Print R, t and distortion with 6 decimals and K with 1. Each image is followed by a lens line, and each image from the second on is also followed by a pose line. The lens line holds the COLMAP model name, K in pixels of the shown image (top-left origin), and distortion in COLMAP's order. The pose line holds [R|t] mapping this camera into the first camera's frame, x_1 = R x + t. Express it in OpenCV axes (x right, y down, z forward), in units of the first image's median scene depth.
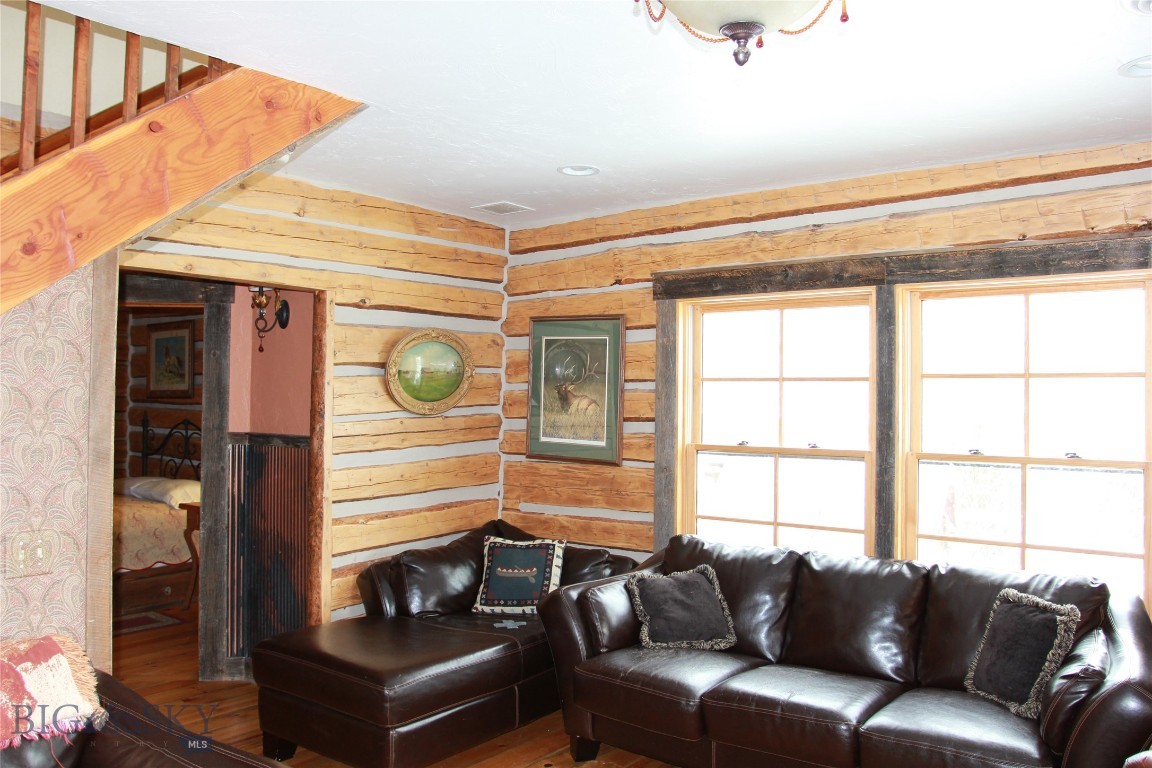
lens RADIAL K [[915.6, 0, 576.3], [0, 915.6, 382.3], [0, 0, 1]] dist [-0.085423, 0.039176]
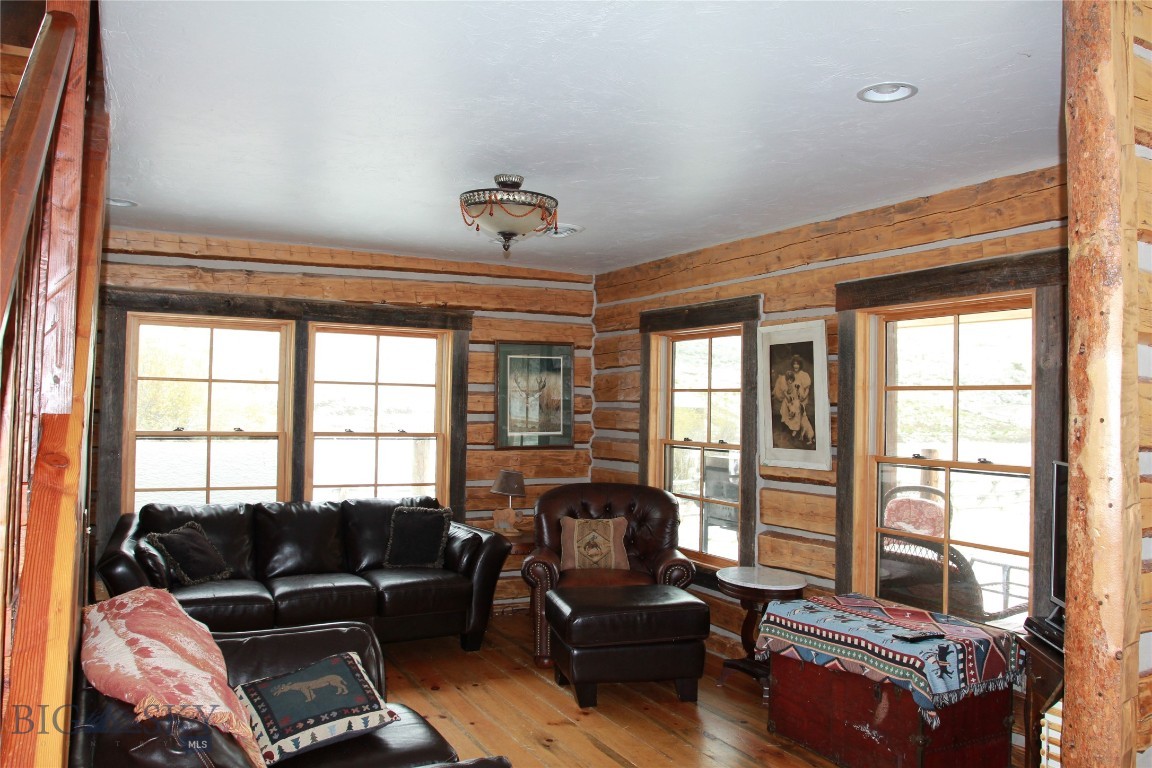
lens RADIAL K [[915.6, 0, 578.2], [0, 915.6, 381.9], [0, 0, 1]] dist [-0.085423, 0.039176]
pose [[0.386077, 0.030566, 0.921960, -0.863067], [-0.026453, 0.999407, -0.022057, 0.015184], [-0.922087, -0.015873, 0.386656, -0.003656]]
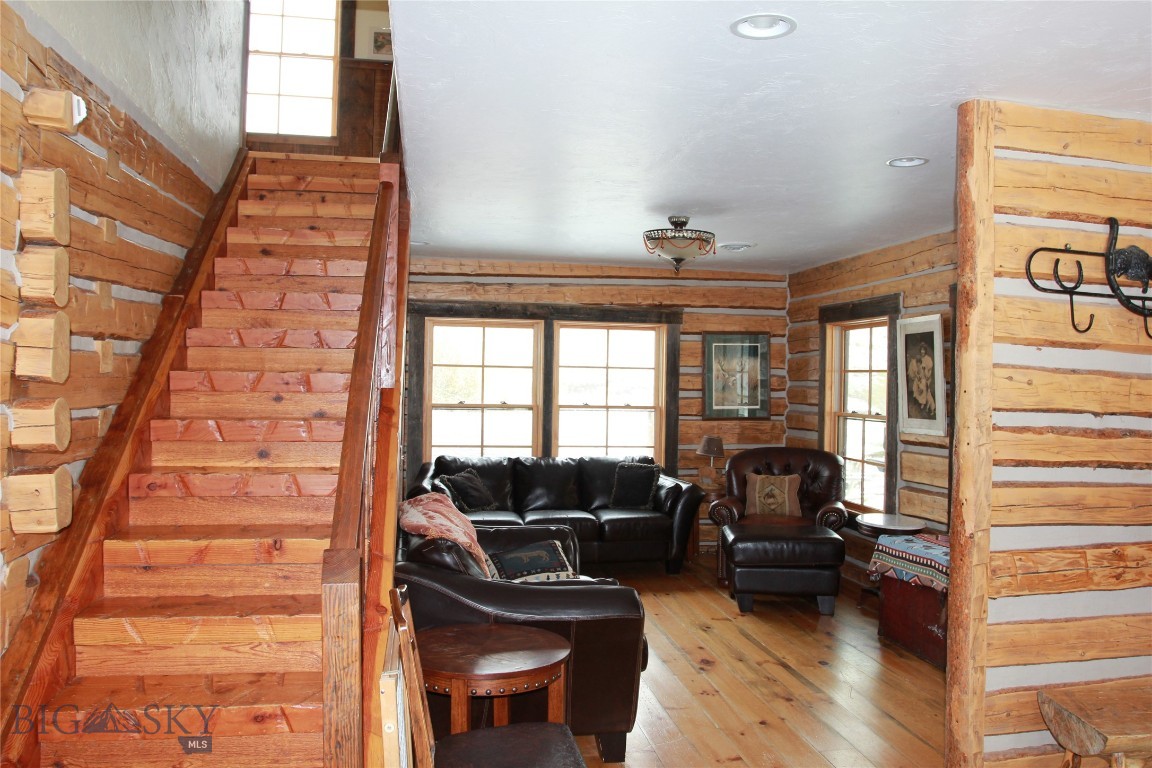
lens RADIAL K [[915.6, 0, 574.4], [0, 915.6, 384.1], [0, 0, 1]] dist [-0.085423, 0.039176]
pose [[0.648447, 0.006942, 0.761228, -1.133865], [-0.022373, 0.999700, 0.009942, 0.010974], [-0.760931, -0.023478, 0.648408, -0.334263]]
